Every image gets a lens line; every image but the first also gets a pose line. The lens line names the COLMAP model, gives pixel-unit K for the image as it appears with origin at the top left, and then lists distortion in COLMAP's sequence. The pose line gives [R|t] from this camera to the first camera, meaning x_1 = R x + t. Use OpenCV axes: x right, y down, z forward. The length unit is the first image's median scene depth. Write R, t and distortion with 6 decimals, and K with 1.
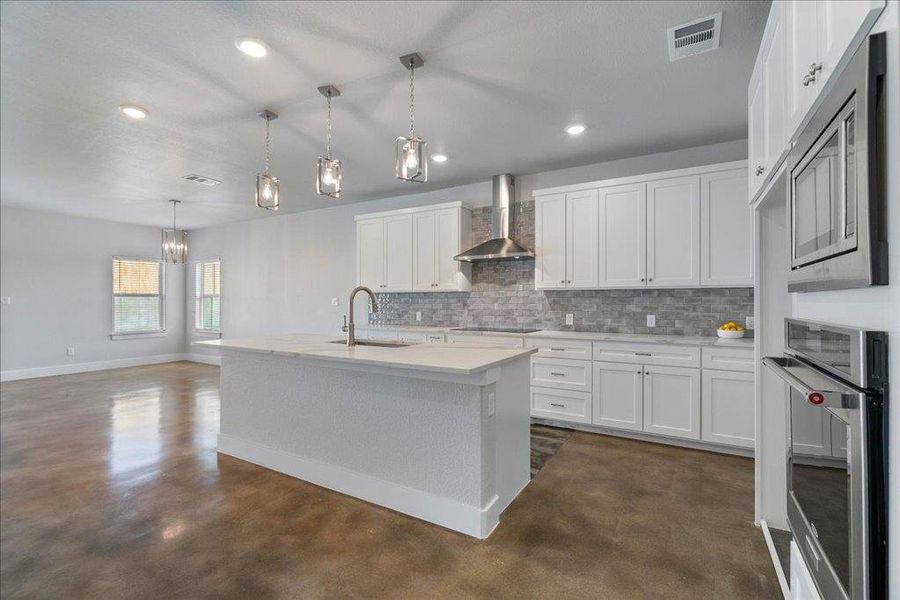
lens RADIAL K [[414.5, 0, 448.2], [0, 414.5, 294.3], [0, 0, 1]] dist [-0.013568, -0.000327]
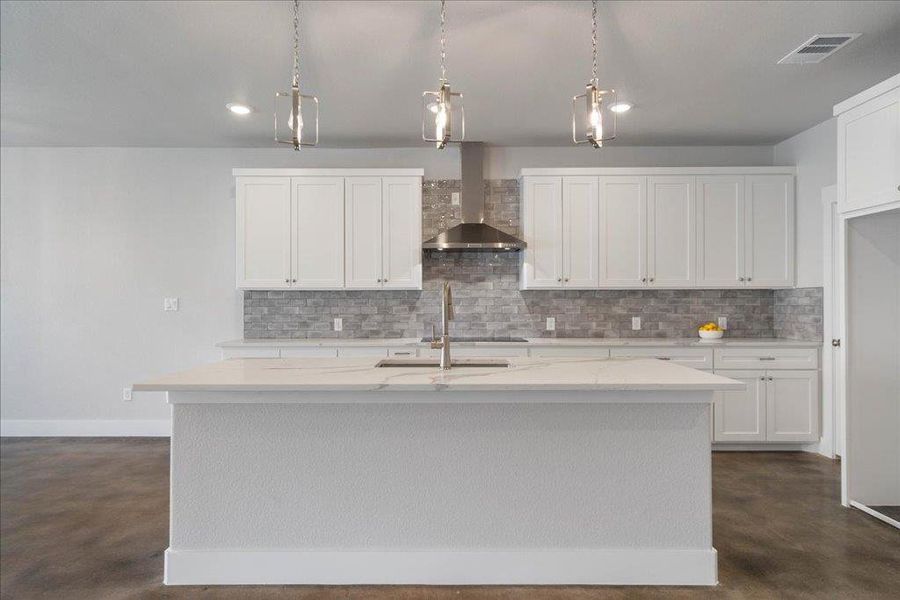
lens RADIAL K [[529.4, 0, 449.2], [0, 529.4, 297.3], [0, 0, 1]] dist [0.002714, 0.000468]
pose [[0.857114, 0.002527, 0.515120, -0.449123], [-0.006551, 0.999961, 0.005994, 0.000333], [-0.515084, -0.008512, 0.857097, 0.167946]]
